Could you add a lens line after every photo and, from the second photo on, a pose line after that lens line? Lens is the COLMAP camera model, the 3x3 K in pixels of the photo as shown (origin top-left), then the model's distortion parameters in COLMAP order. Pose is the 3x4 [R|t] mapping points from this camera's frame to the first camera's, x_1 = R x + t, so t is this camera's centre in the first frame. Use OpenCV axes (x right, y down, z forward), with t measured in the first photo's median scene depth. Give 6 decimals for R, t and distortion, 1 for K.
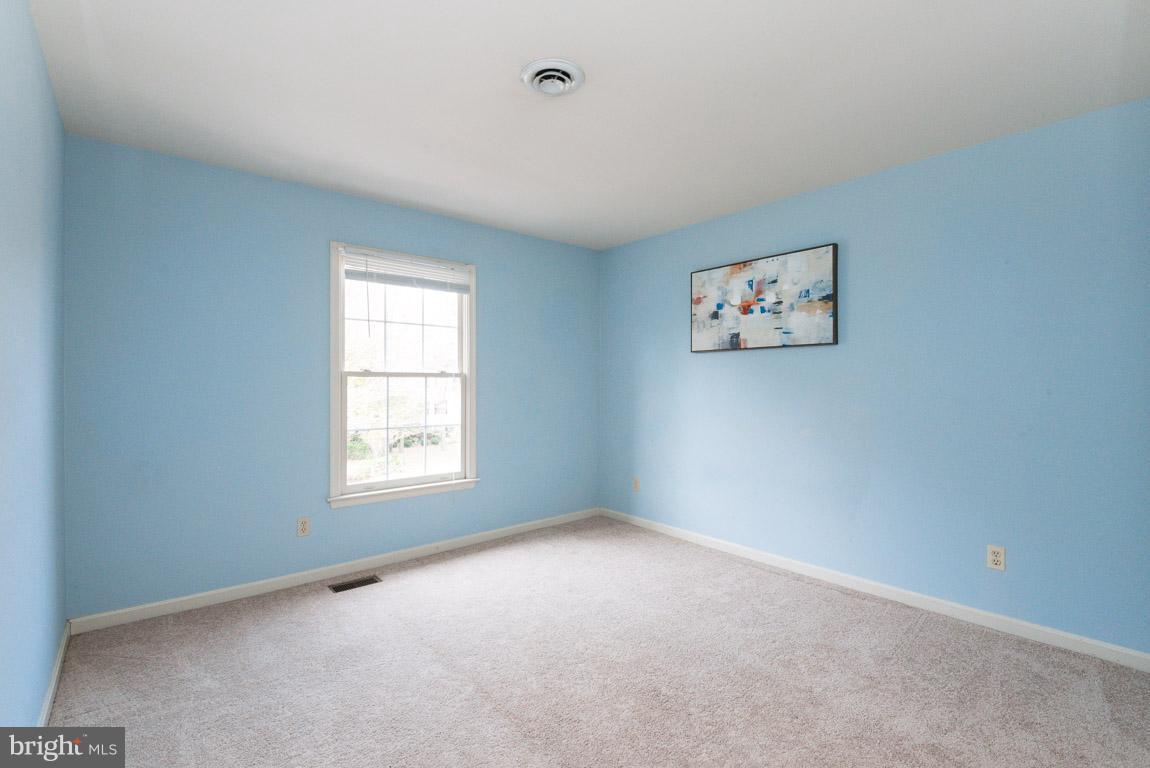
lens RADIAL K [[525.4, 0, 571.7], [0, 525.4, 386.3], [0, 0, 1]] dist [-0.011305, -0.002887]
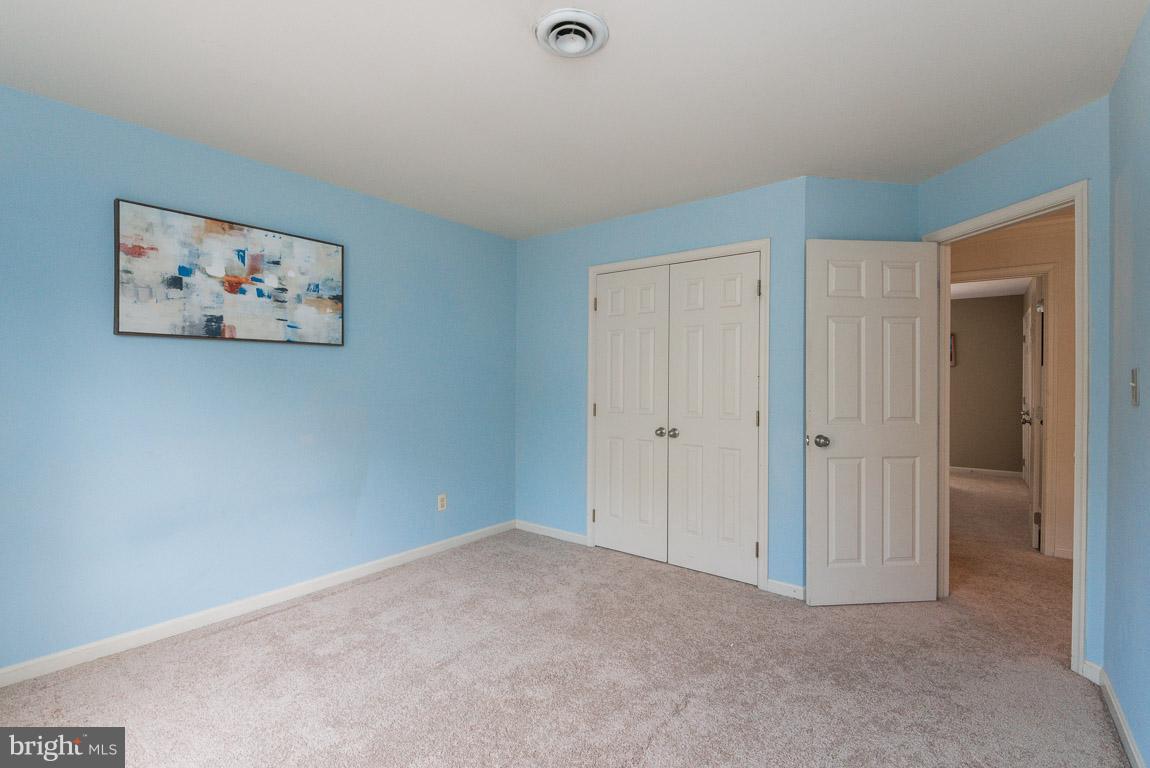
lens RADIAL K [[525.4, 0, 571.3], [0, 525.4, 378.8], [0, 0, 1]] dist [-0.011305, -0.002887]
pose [[-0.226254, -0.002970, 0.974064, -0.520606], [-0.003606, 0.999991, 0.002212, -0.018747], [-0.974062, -0.003012, -0.226263, 0.718065]]
